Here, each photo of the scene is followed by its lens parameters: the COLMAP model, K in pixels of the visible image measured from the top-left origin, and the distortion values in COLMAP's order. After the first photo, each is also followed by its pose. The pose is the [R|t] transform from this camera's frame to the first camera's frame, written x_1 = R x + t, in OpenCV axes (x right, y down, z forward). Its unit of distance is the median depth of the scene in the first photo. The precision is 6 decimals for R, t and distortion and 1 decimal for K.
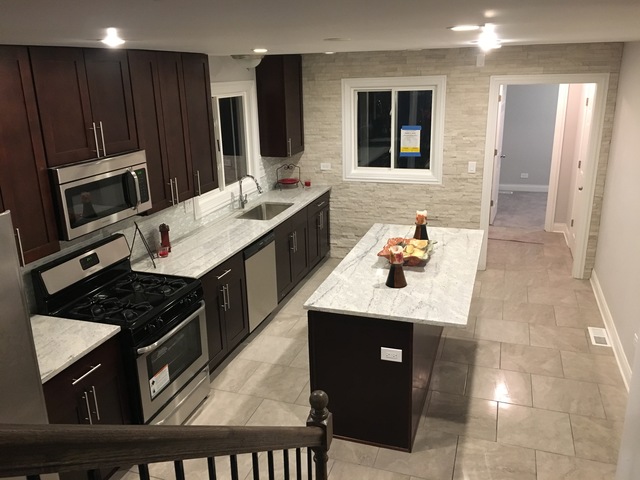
lens RADIAL K [[544.4, 0, 320.0], [0, 544.4, 240.0], [0, 0, 1]] dist [0.102296, -0.151509]
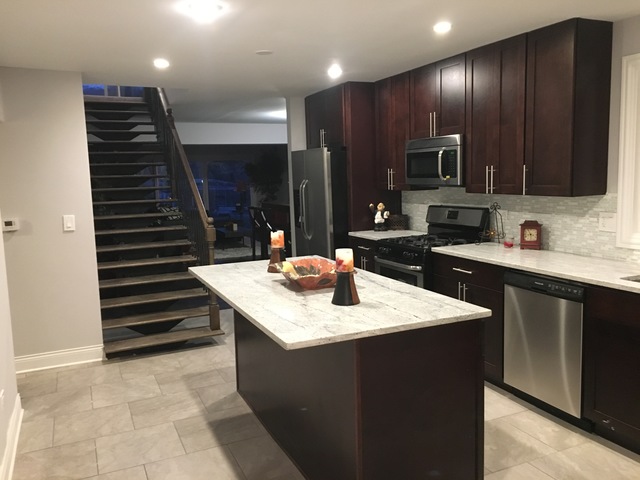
lens RADIAL K [[544.4, 0, 320.0], [0, 544.4, 240.0], [0, 0, 1]] dist [0.102296, -0.151509]
pose [[-0.731197, 0.126939, -0.670252, 0.742492], [-0.158654, 0.923947, 0.348067, -0.326416], [0.663461, 0.360843, -0.655448, 1.689661]]
